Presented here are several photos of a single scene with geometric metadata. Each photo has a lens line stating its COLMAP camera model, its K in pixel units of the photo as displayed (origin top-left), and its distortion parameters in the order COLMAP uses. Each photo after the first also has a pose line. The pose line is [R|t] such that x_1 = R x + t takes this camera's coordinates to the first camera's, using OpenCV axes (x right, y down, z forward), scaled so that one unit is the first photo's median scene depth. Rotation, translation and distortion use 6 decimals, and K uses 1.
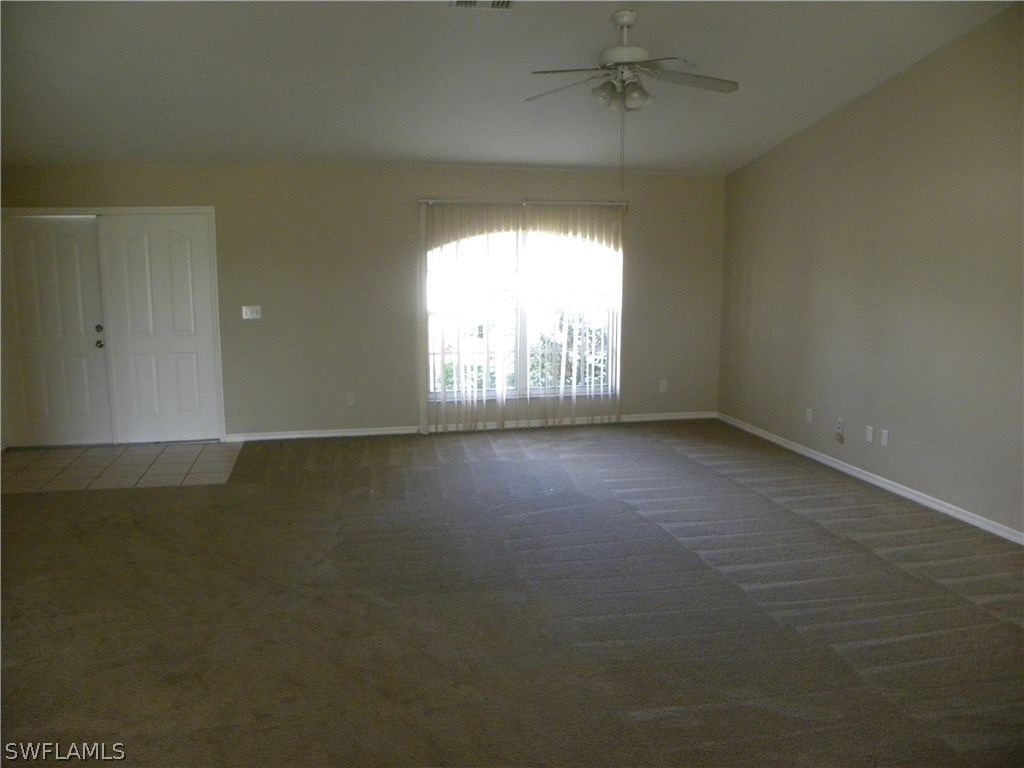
lens RADIAL K [[775.5, 0, 512.0], [0, 775.5, 384.0], [0, 0, 1]] dist [-0.102739, 0.001893]
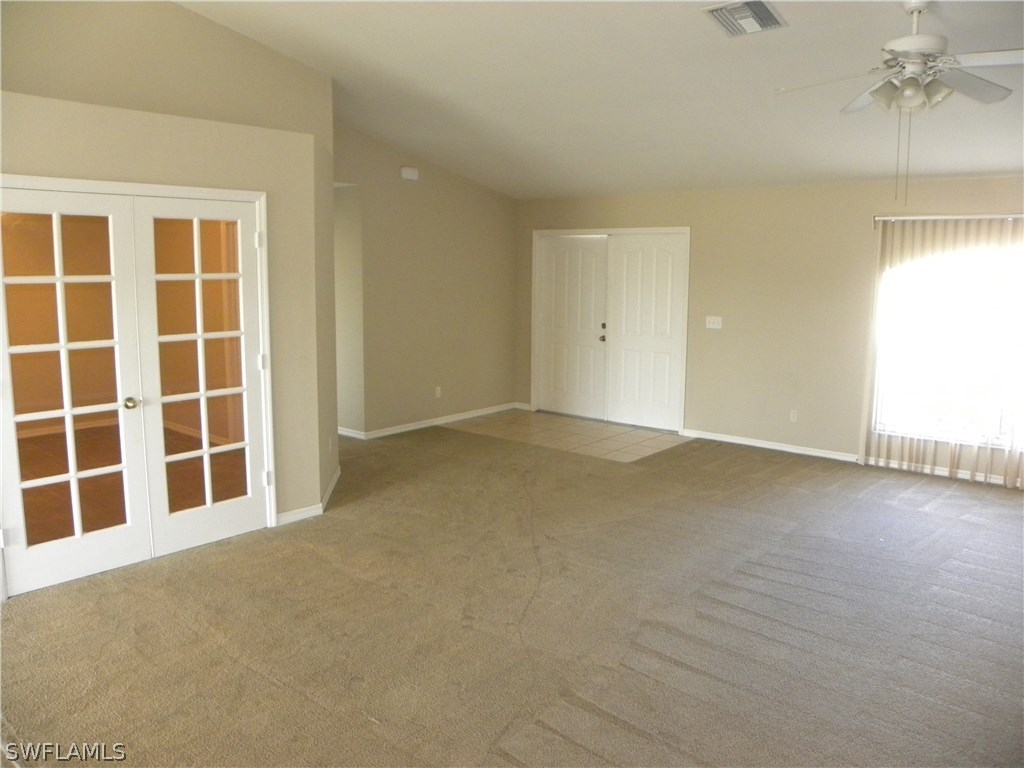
lens RADIAL K [[775.5, 0, 512.0], [0, 775.5, 384.0], [0, 0, 1]] dist [-0.102739, 0.001893]
pose [[0.604823, 0.122119, -0.786941, 0.376451], [-0.140609, 0.989023, 0.045409, -0.016015], [0.783848, 0.083187, 0.615356, 0.102957]]
